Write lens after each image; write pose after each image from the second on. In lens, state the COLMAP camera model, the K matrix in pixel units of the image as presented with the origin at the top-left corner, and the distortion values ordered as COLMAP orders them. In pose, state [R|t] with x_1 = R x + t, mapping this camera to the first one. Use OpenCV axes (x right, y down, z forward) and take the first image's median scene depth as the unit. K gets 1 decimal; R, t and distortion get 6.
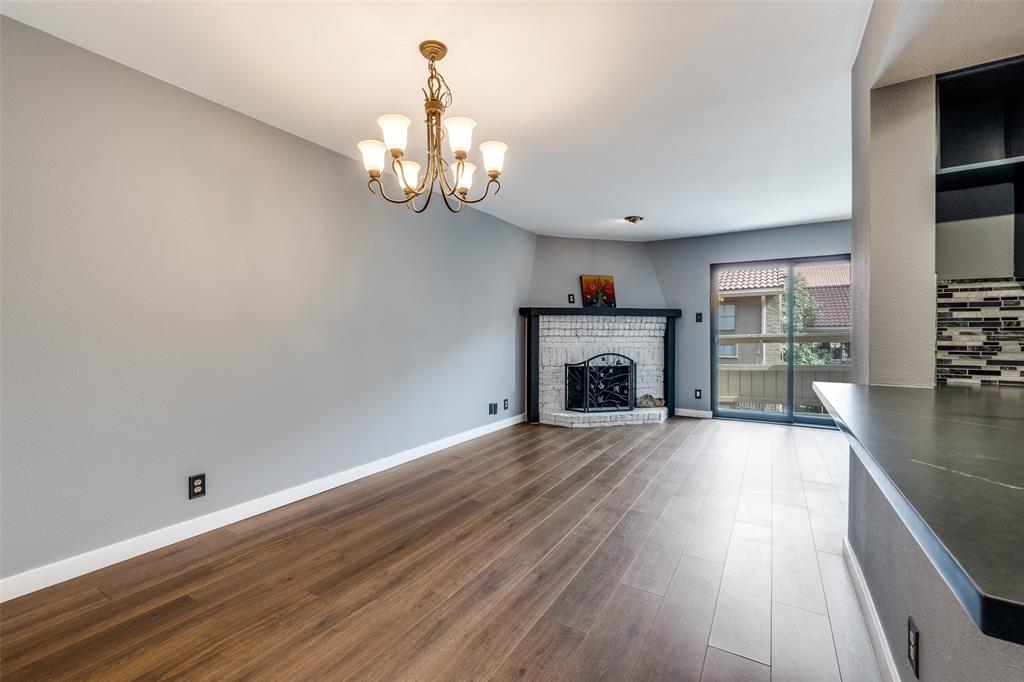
lens RADIAL K [[442.5, 0, 505.0], [0, 442.5, 338.2], [0, 0, 1]] dist [-0.003707, 0.003388]
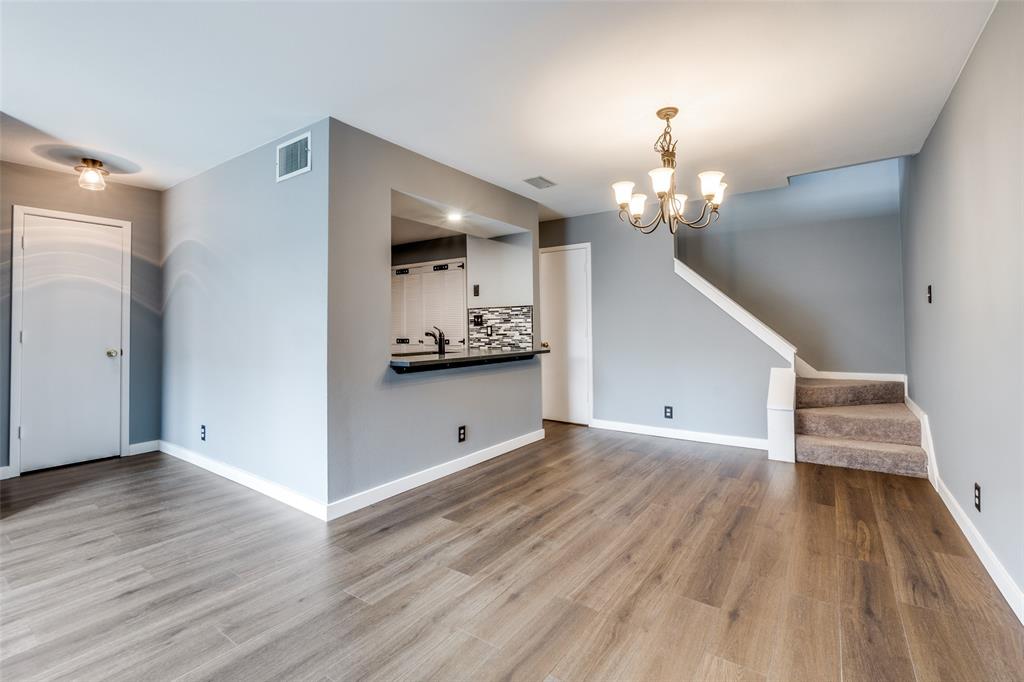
lens RADIAL K [[455.4, 0, 503.6], [0, 455.4, 311.0], [0, 0, 1]] dist [-0.002256, 0.000242]
pose [[-0.997102, 0.008423, 0.075604, 0.086695], [0.006110, 0.999508, -0.030774, -0.010096], [-0.075826, -0.030223, -0.996663, 0.892940]]
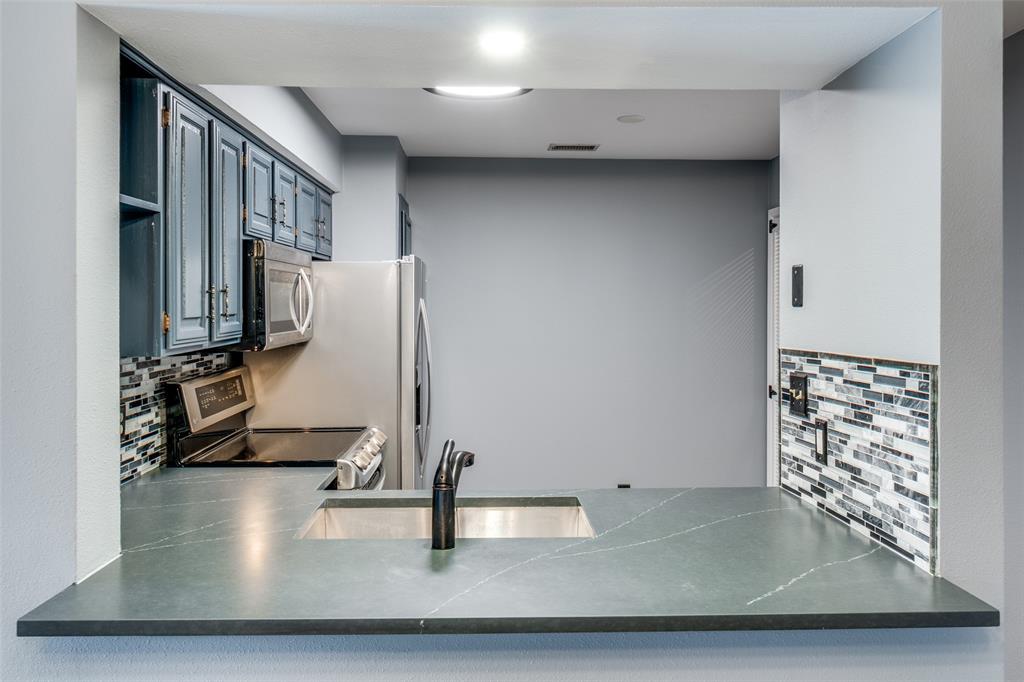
lens RADIAL K [[760.2, 0, 523.2], [0, 760.2, 312.8], [0, 0, 1]] dist [-0.000180, -0.000206]
pose [[-0.560250, -0.005384, 0.828306, -0.057362], [0.001022, 0.999974, 0.007191, -0.069076], [-0.828323, 0.004875, -0.560230, 0.346802]]
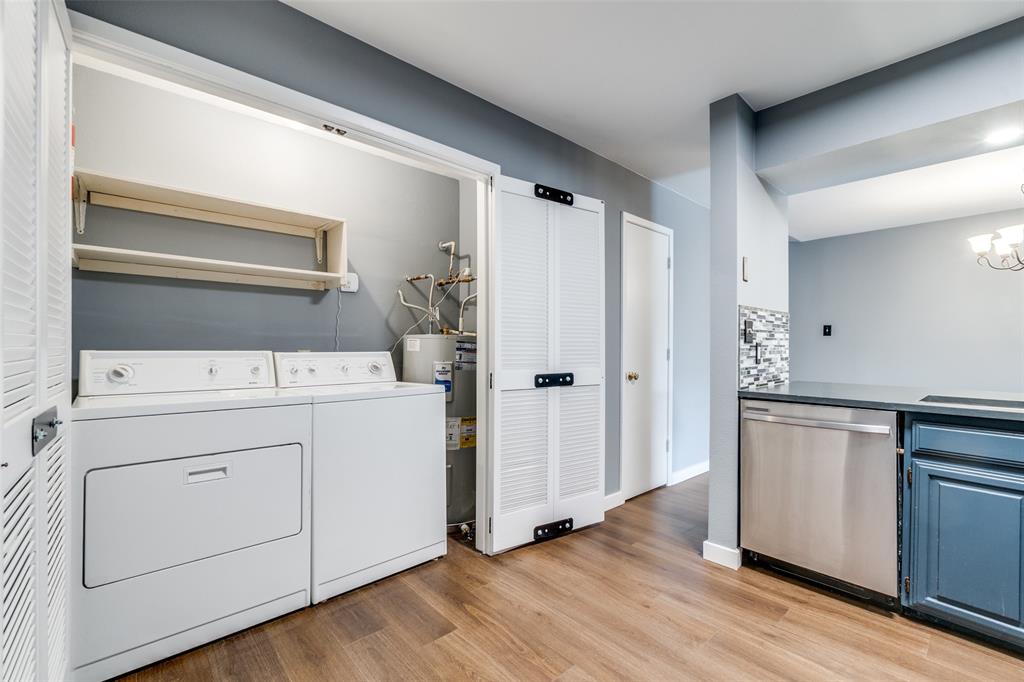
lens RADIAL K [[442.5, 0, 510.2], [0, 442.5, 348.4], [0, 0, 1]] dist [-0.003707, 0.003388]
pose [[-0.286487, -0.001042, -0.958084, 0.690460], [-0.010504, 0.999943, 0.002054, -0.002057], [0.958027, 0.010652, -0.286481, -0.116428]]
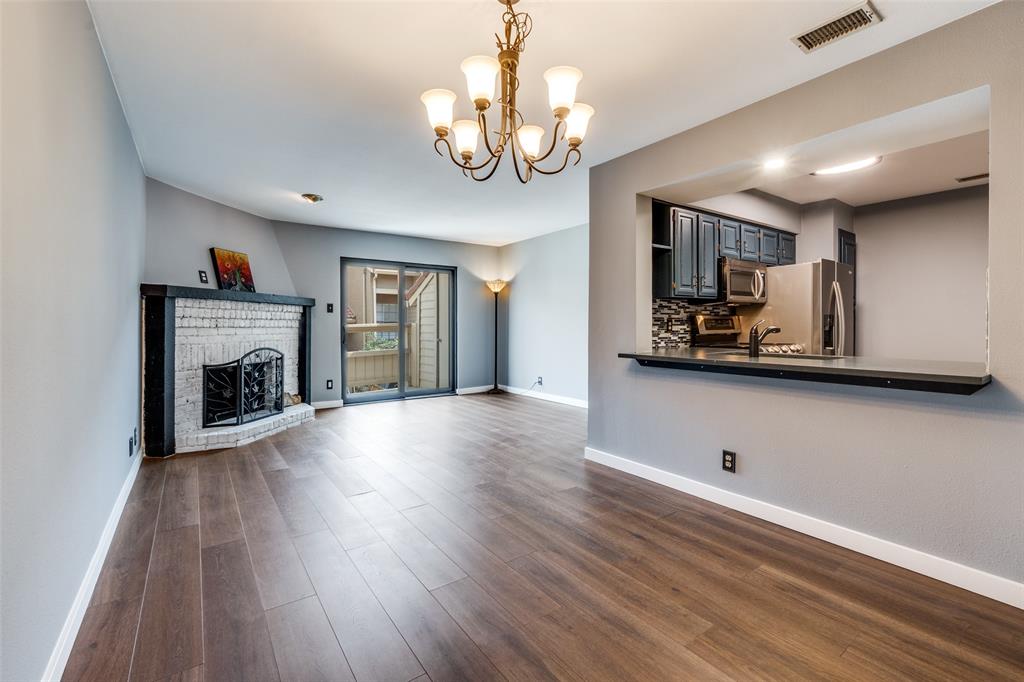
lens RADIAL K [[442.5, 0, 512.0], [0, 442.5, 326.0], [0, 0, 1]] dist [-0.003707, 0.003388]
pose [[0.388017, -0.002987, 0.921647, -0.352140], [0.007959, 0.999968, -0.000110, -0.002922], [-0.921618, 0.007378, 0.388029, 0.249432]]
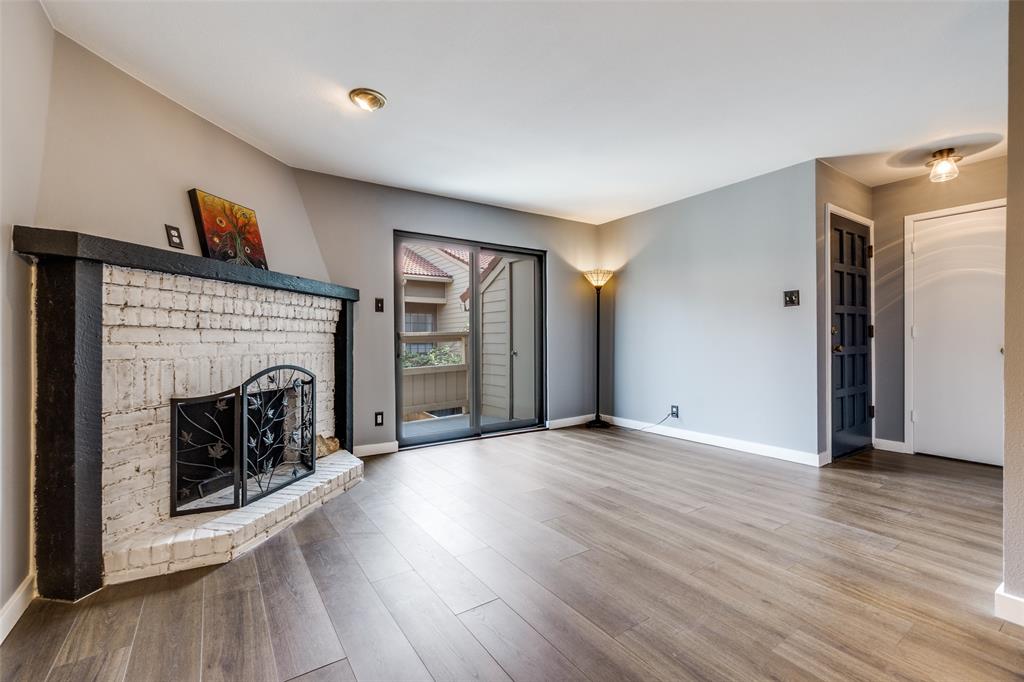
lens RADIAL K [[442.5, 0, 511.9], [0, 442.5, 340.0], [0, 0, 1]] dist [-0.003707, 0.003388]
pose [[0.416030, -0.003638, 0.909344, -0.096229], [0.010415, 0.999945, -0.000765, 0.009787], [-0.909291, 0.009789, 0.416045, 0.581245]]
